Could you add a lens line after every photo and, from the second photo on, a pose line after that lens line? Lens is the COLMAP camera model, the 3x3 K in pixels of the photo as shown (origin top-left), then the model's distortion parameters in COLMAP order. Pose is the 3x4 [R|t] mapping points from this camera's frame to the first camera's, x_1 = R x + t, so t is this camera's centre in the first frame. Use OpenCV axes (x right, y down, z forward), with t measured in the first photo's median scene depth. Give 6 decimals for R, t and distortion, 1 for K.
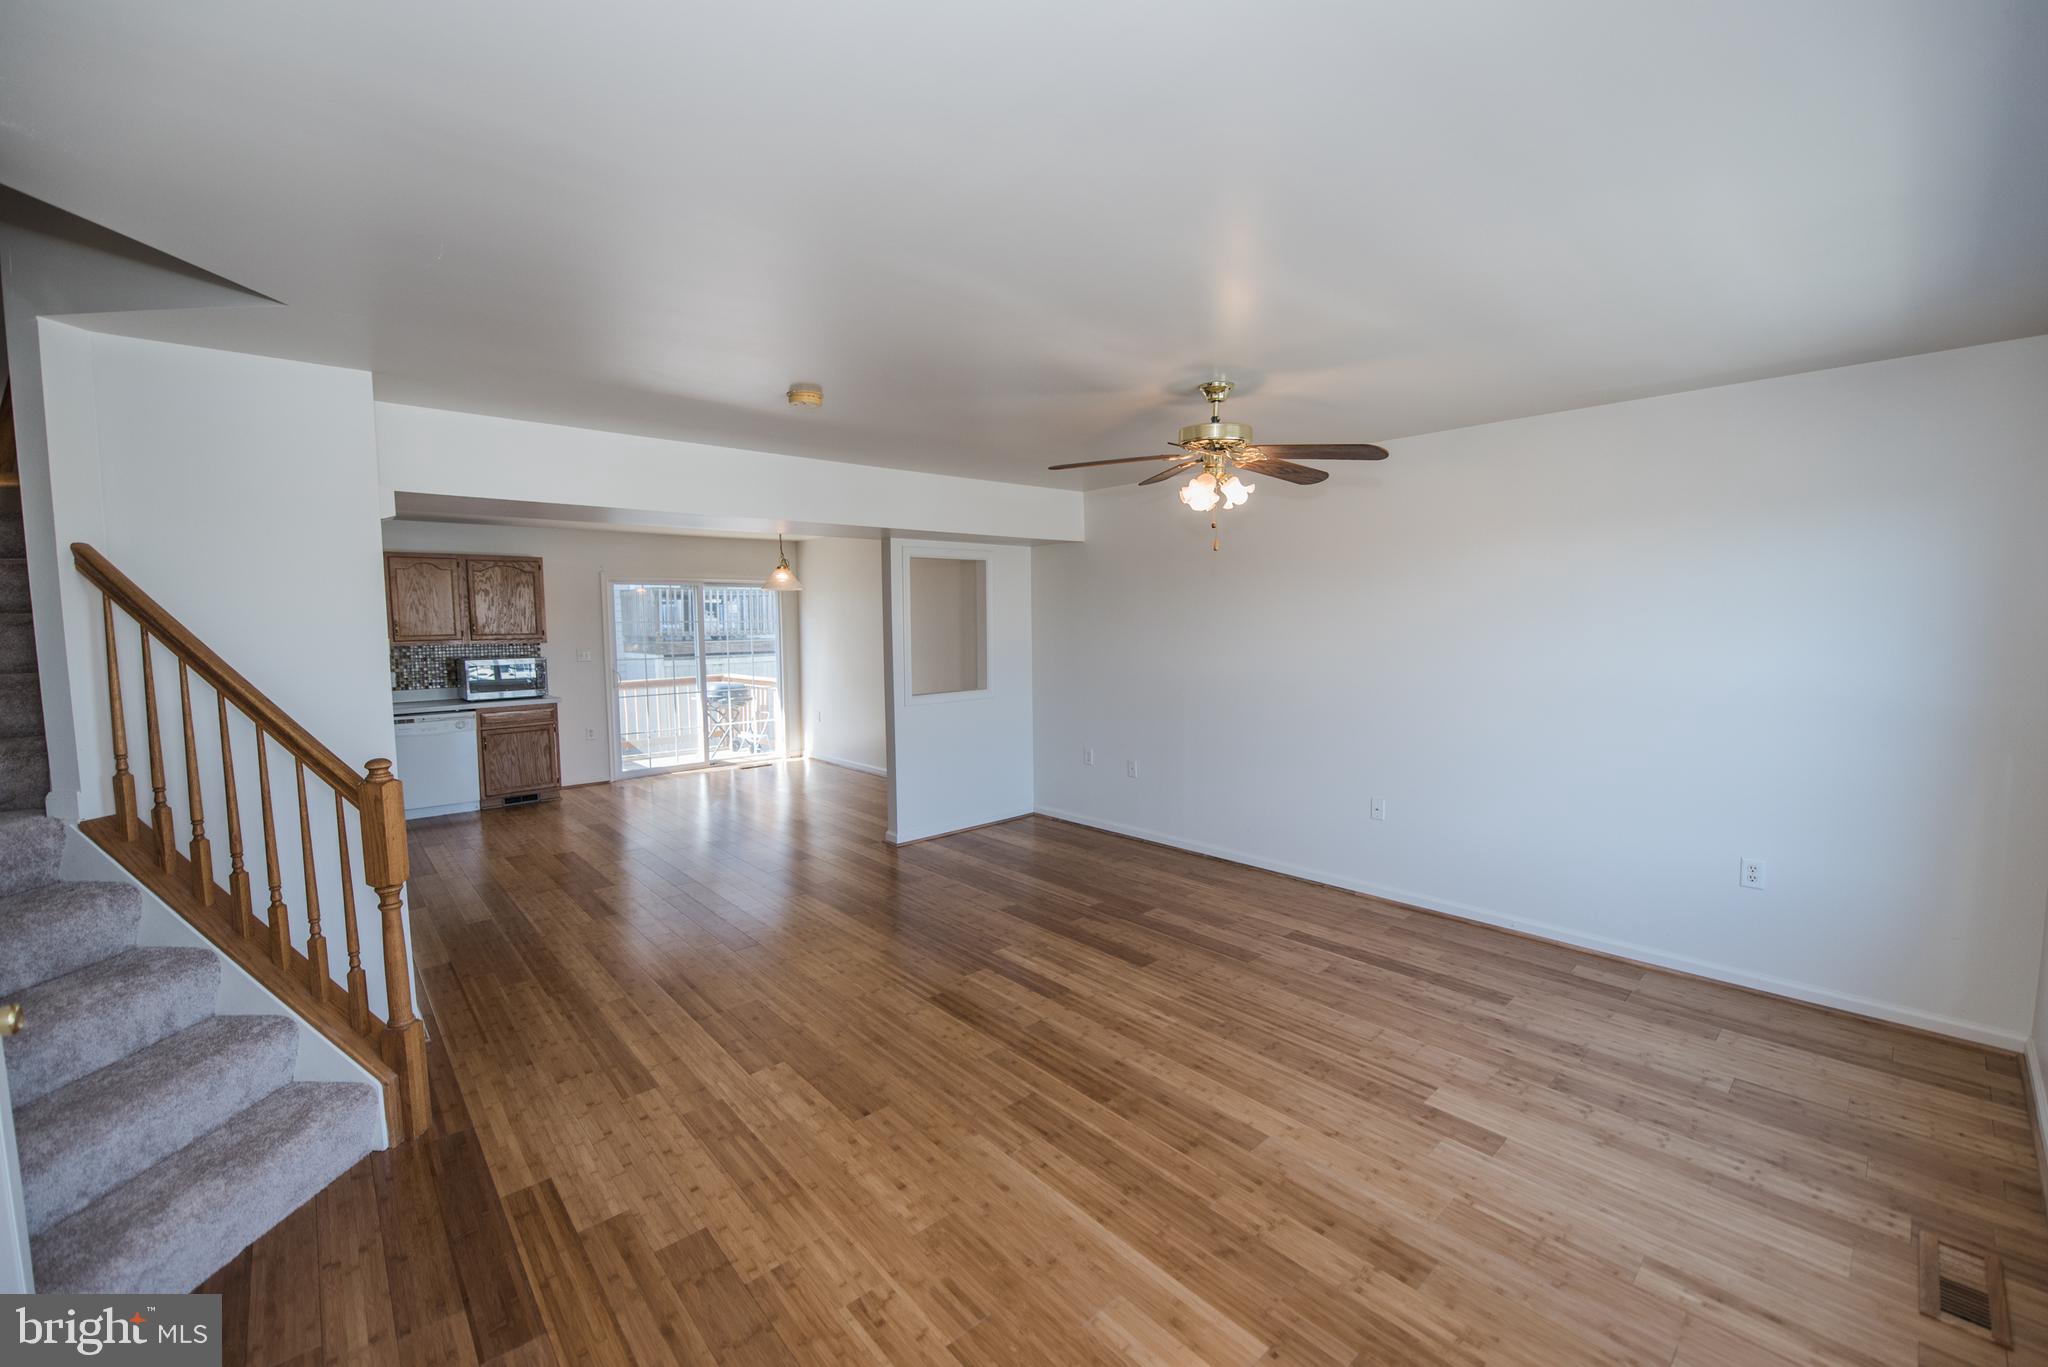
lens RADIAL K [[813.6, 0, 1018.4], [0, 813.6, 683.5], [0, 0, 1]] dist [-0.015341, -0.002847]
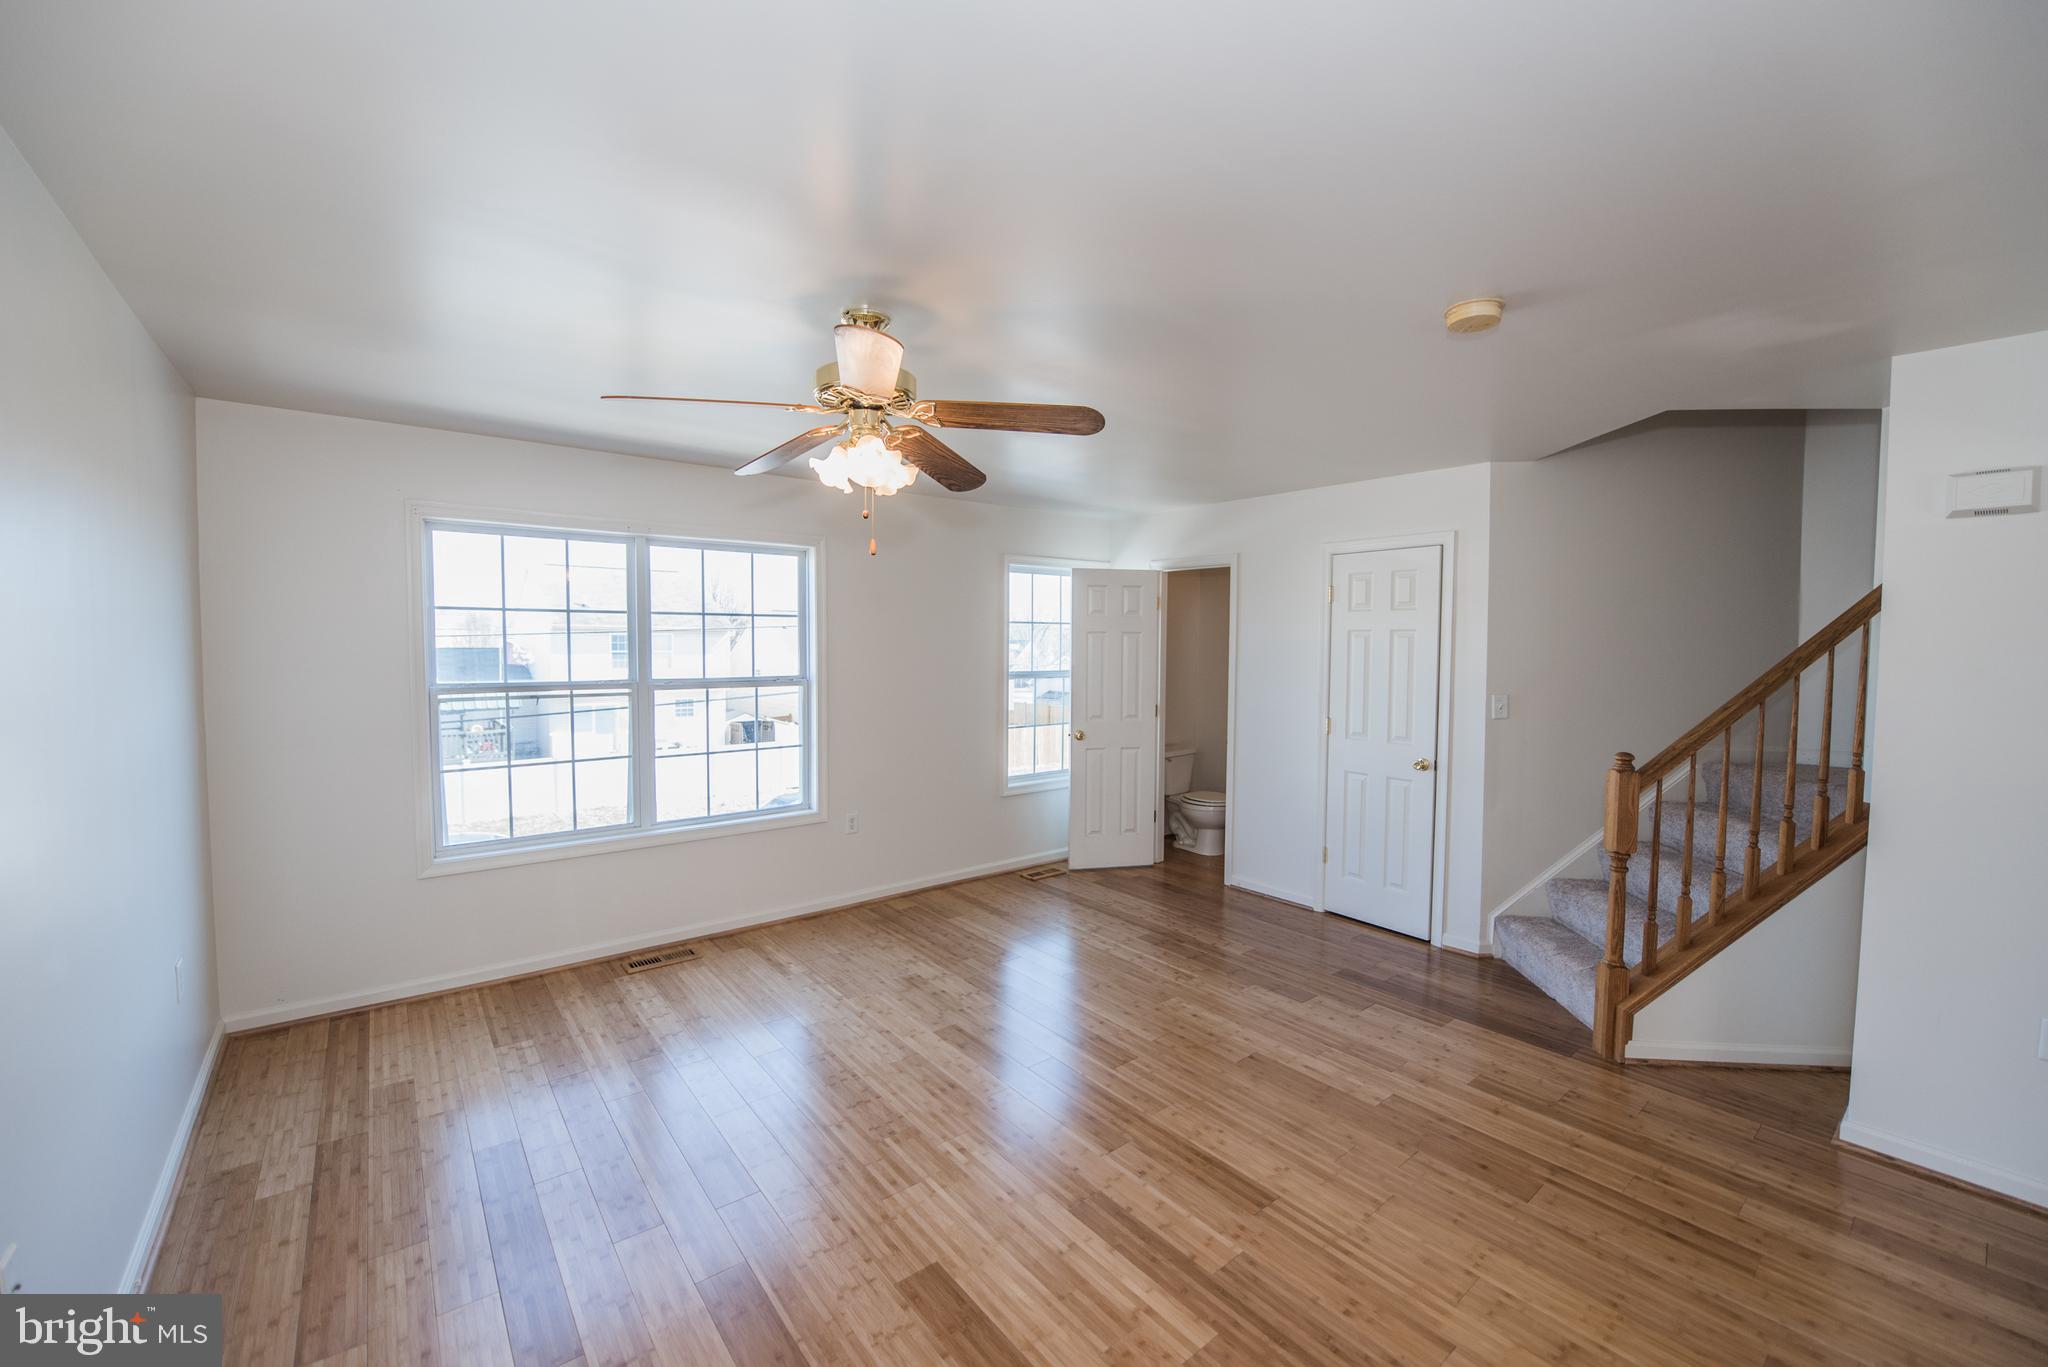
lens RADIAL K [[813.6, 0, 1019.2], [0, 813.6, 685.7], [0, 0, 1]] dist [-0.015341, -0.002847]
pose [[-0.998529, -0.000003, 0.054227, 0.064835], [0.007386, 0.990673, 0.136062, -0.128590], [-0.053721, 0.136263, -0.989215, 1.524859]]
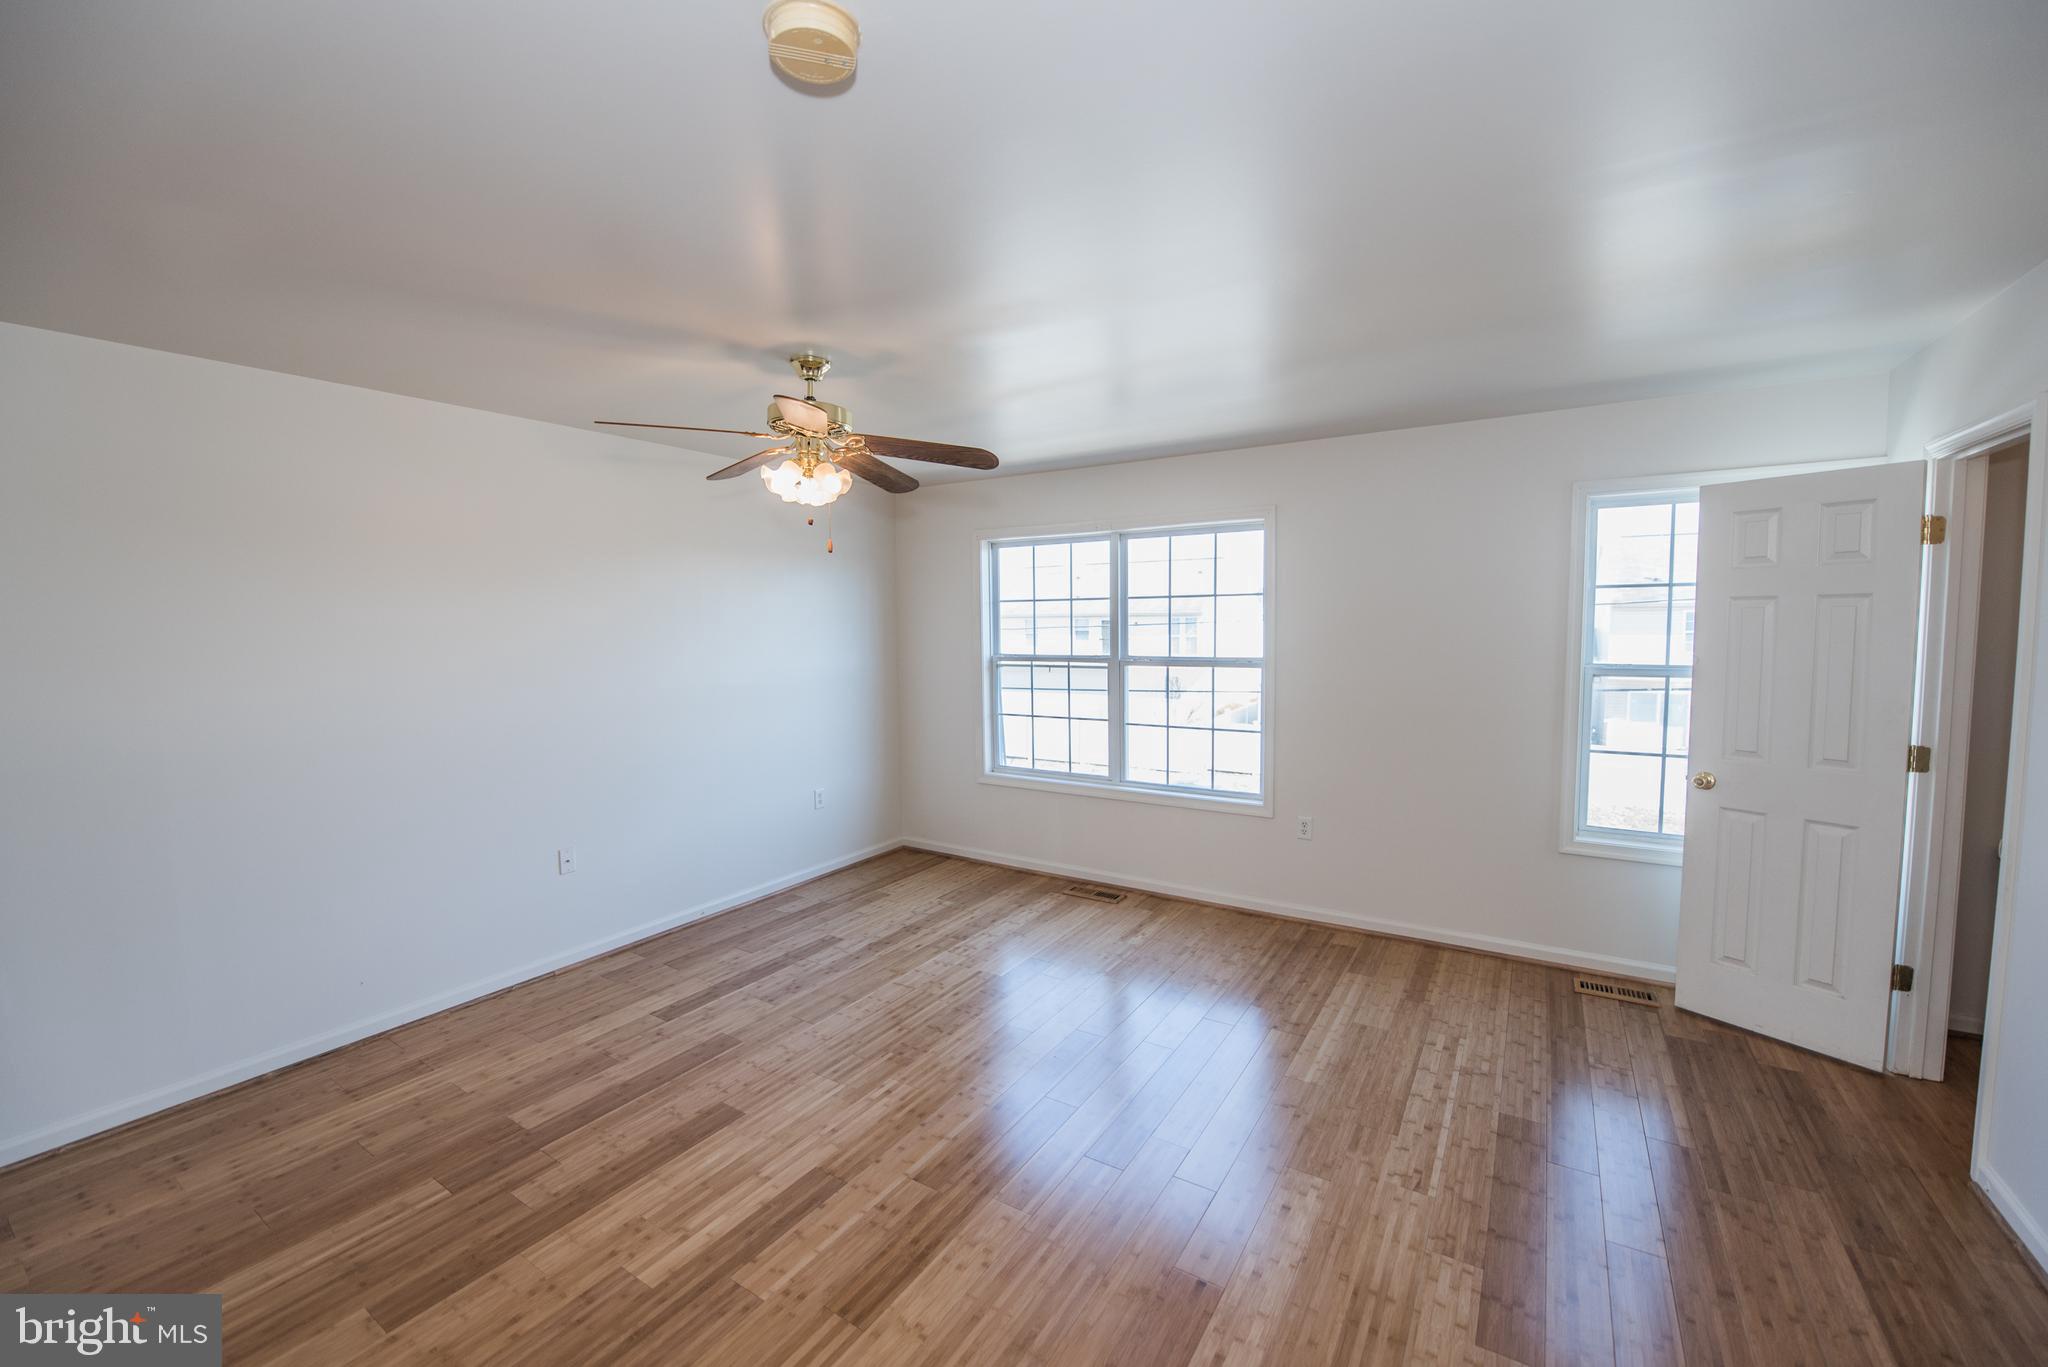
lens RADIAL K [[813.6, 0, 1019.8], [0, 813.6, 677.5], [0, 0, 1]] dist [-0.015341, -0.002847]
pose [[-0.269530, -0.053473, 0.961506, -0.593622], [0.091213, 0.992551, 0.080769, -0.072417], [-0.958662, 0.109472, -0.262645, 0.926900]]
